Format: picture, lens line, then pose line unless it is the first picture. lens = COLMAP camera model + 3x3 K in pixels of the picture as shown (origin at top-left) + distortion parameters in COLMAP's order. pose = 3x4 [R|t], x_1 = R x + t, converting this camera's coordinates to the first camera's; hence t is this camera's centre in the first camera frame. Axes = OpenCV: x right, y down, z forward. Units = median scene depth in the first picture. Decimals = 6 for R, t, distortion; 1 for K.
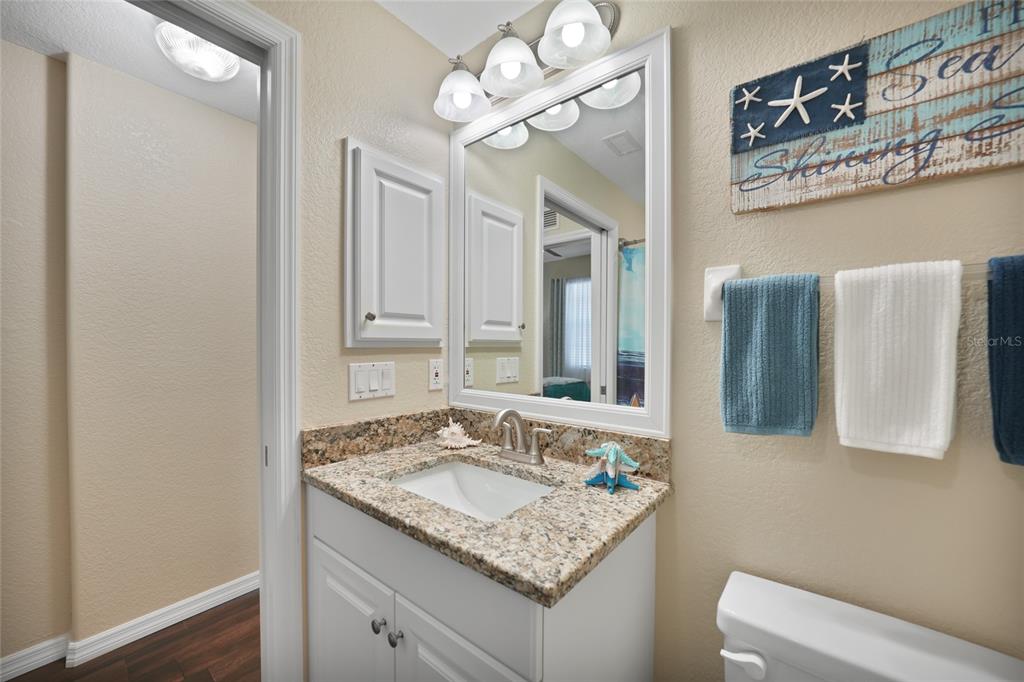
lens RADIAL K [[384.7, 0, 509.5], [0, 384.7, 344.6], [0, 0, 1]] dist [-0.015638, 0.000725]
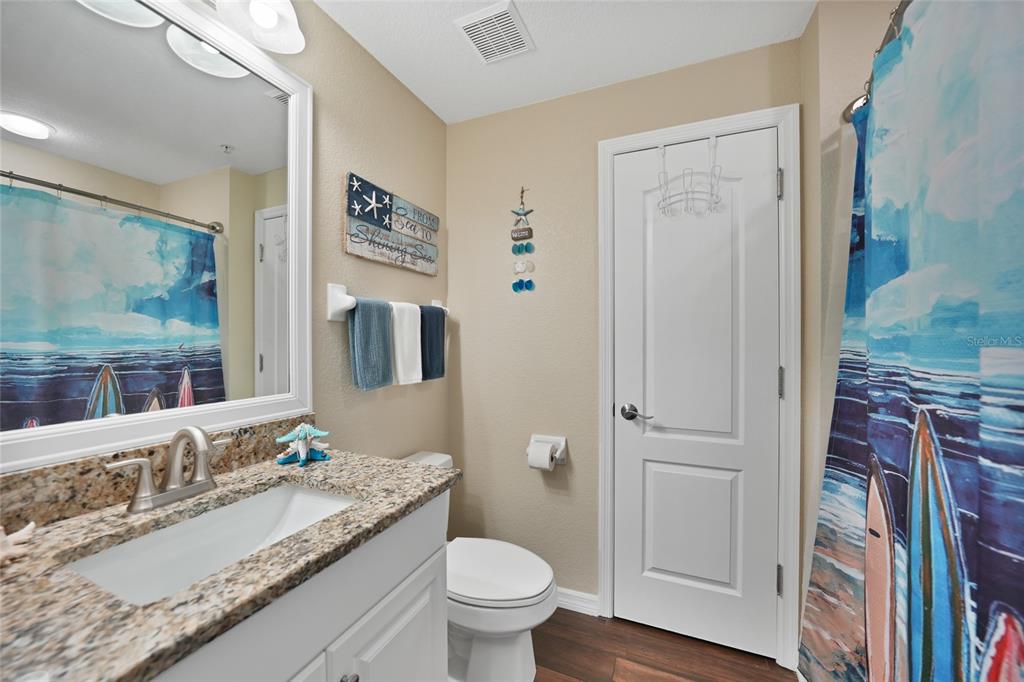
lens RADIAL K [[384.7, 0, 503.5], [0, 384.7, 337.4], [0, 0, 1]] dist [-0.015638, 0.000725]
pose [[-0.251774, 0.001447, 0.967785, -1.166252], [0.000783, 0.999999, -0.001292, 0.001646], [-0.967786, 0.000432, -0.251774, 0.848413]]
